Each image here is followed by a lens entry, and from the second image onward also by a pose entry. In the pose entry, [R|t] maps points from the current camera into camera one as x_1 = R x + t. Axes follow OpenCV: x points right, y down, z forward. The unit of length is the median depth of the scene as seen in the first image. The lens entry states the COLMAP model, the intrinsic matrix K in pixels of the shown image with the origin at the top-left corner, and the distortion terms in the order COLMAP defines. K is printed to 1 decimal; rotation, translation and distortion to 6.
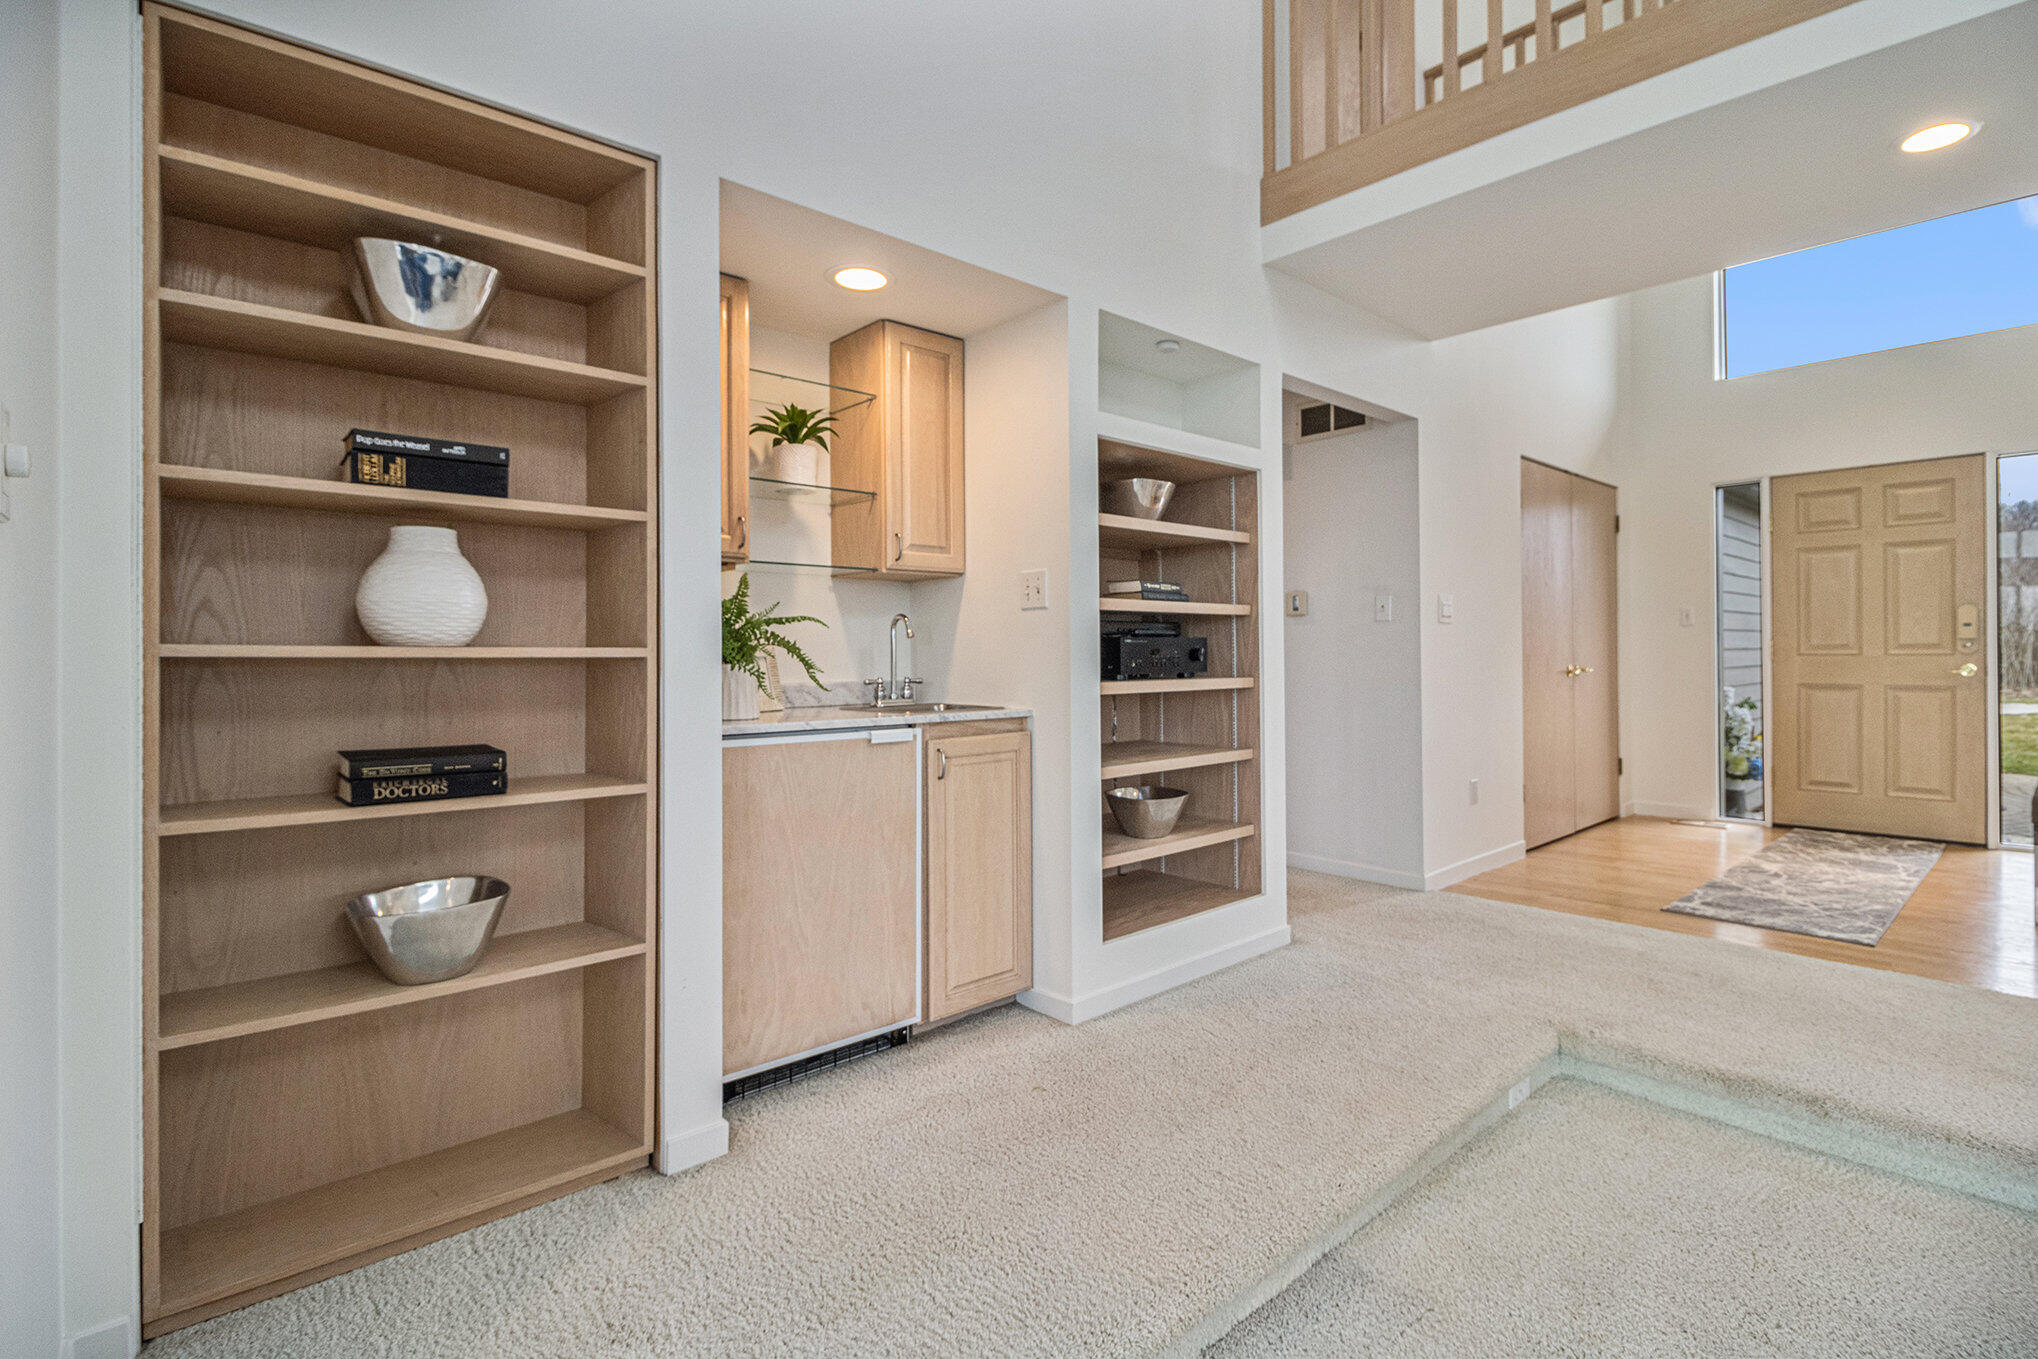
lens RADIAL K [[957.5, 0, 1029.1], [0, 957.5, 648.6], [0, 0, 1]] dist [-0.003552, -0.001707]
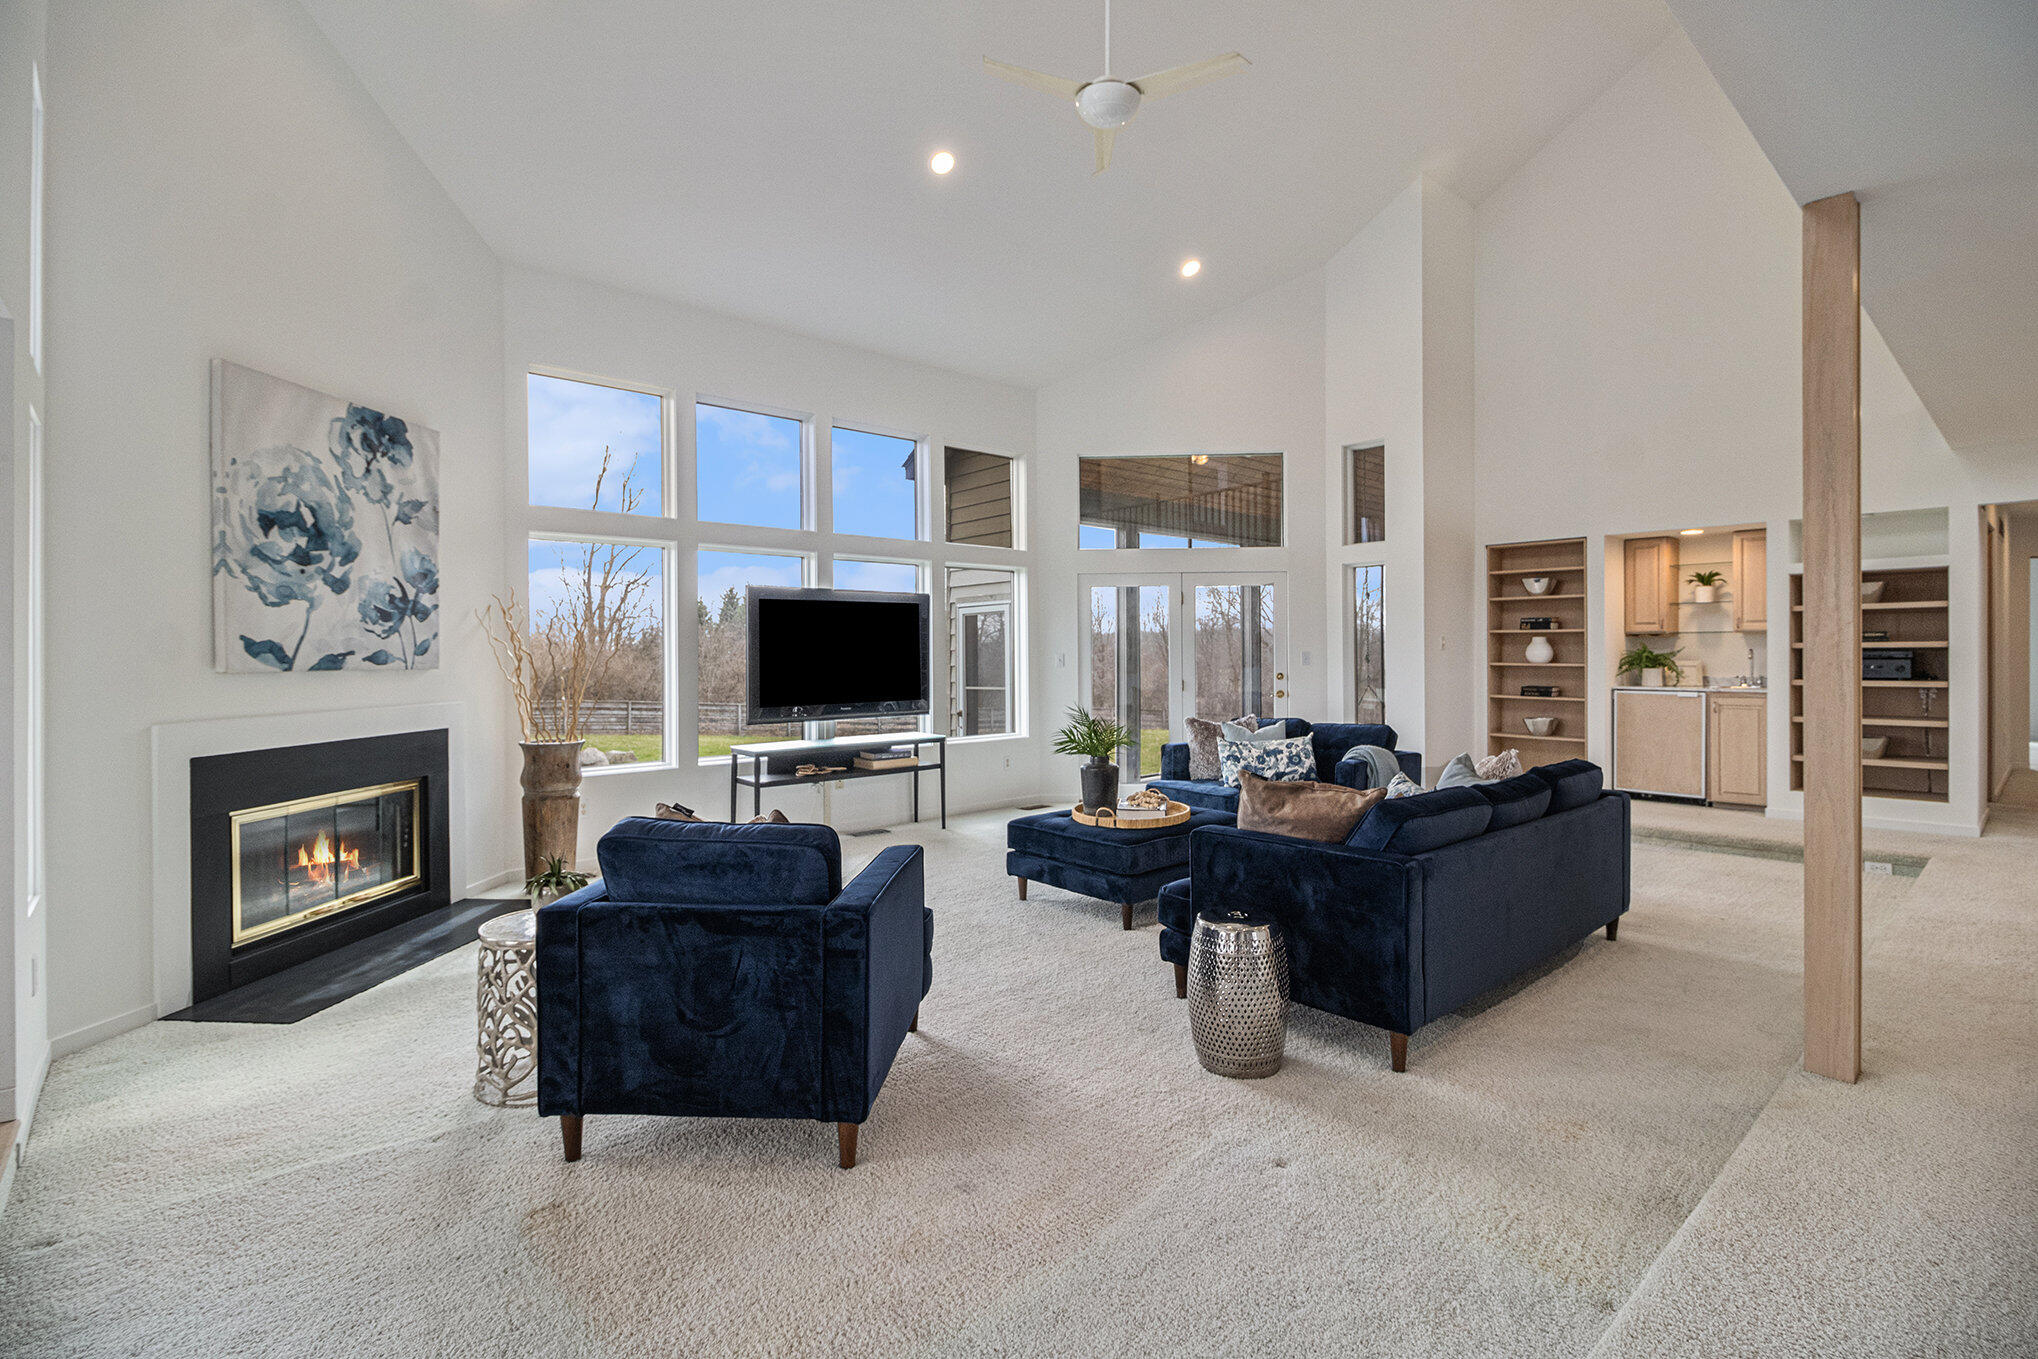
lens RADIAL K [[943.7, 0, 1064.7], [0, 943.7, 651.8], [0, 0, 1]] dist [-0.020114, -0.000630]
pose [[0.012295, 0.001571, -0.999923, 2.183336], [0.006453, 0.999978, 0.001650, -0.044652], [0.999904, -0.006473, 0.012285, -0.753299]]
